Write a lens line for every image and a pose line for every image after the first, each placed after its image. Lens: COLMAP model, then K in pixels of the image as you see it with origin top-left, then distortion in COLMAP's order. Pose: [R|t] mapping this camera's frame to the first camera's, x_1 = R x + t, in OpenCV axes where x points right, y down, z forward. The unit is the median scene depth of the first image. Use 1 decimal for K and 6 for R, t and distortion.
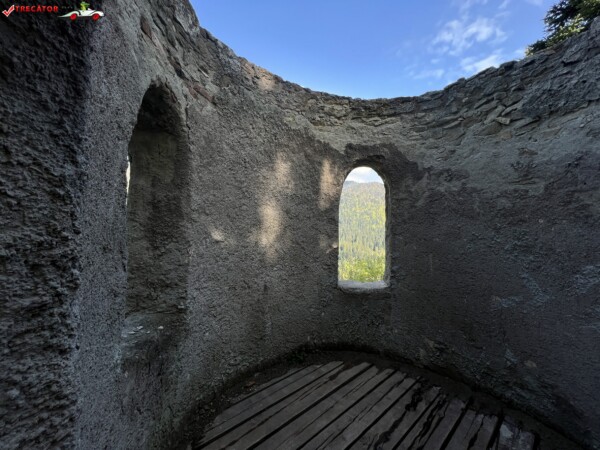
lens RADIAL K [[239.3, 0, 300.0], [0, 239.3, 225.6], [0, 0, 1]] dist [-0.002419, -0.000117]
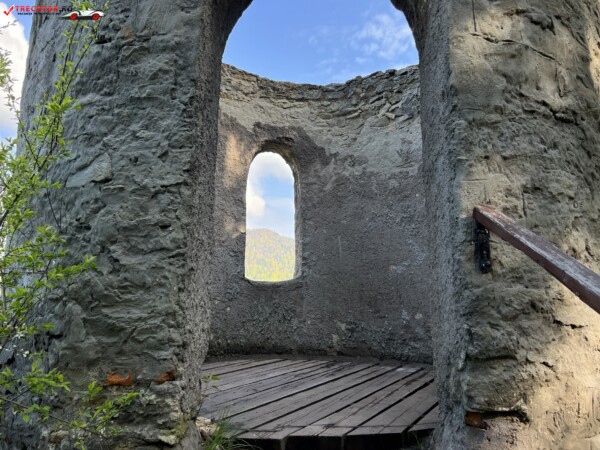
lens RADIAL K [[451.5, 0, 300.6], [0, 451.5, 230.4], [0, 0, 1]] dist [0.058018, -0.067862]
pose [[0.927245, 0.046208, 0.371592, -0.297458], [0.019462, 0.985069, -0.171058, 0.408609], [-0.373948, 0.165845, 0.912501, -0.647566]]
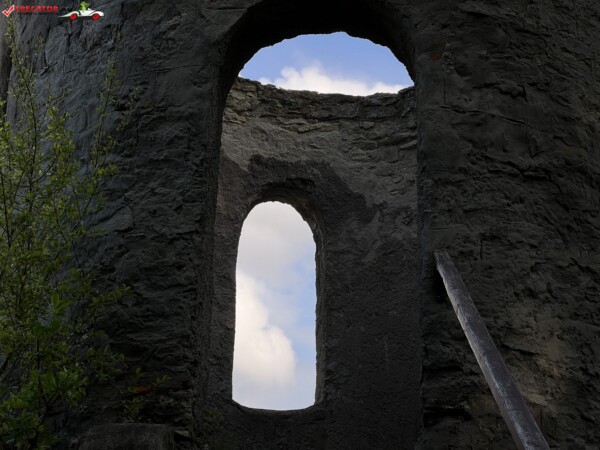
lens RADIAL K [[1340.2, 0, 294.7], [0, 1340.2, 203.1], [0, 0, 1]] dist [0.181449, 0.000000]
pose [[0.947644, 0.107125, 0.300823, -0.738516], [-0.001214, 0.943252, -0.332075, 0.930615], [-0.319326, 0.314324, 0.893997, -2.087617]]
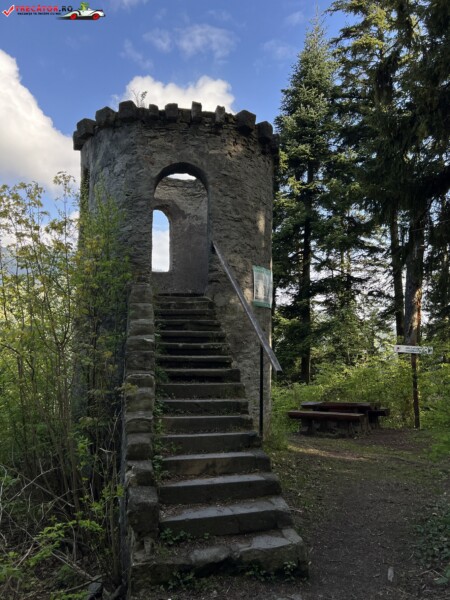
lens RADIAL K [[451.5, 0, 221.9], [0, 451.5, 303.4], [0, 0, 1]] dist [0.058018, -0.067862]
pose [[0.870703, 0.032076, 0.490763, -1.209247], [0.007957, 0.996821, -0.079270, 0.911102], [-0.491746, 0.072926, 0.867680, -2.688721]]
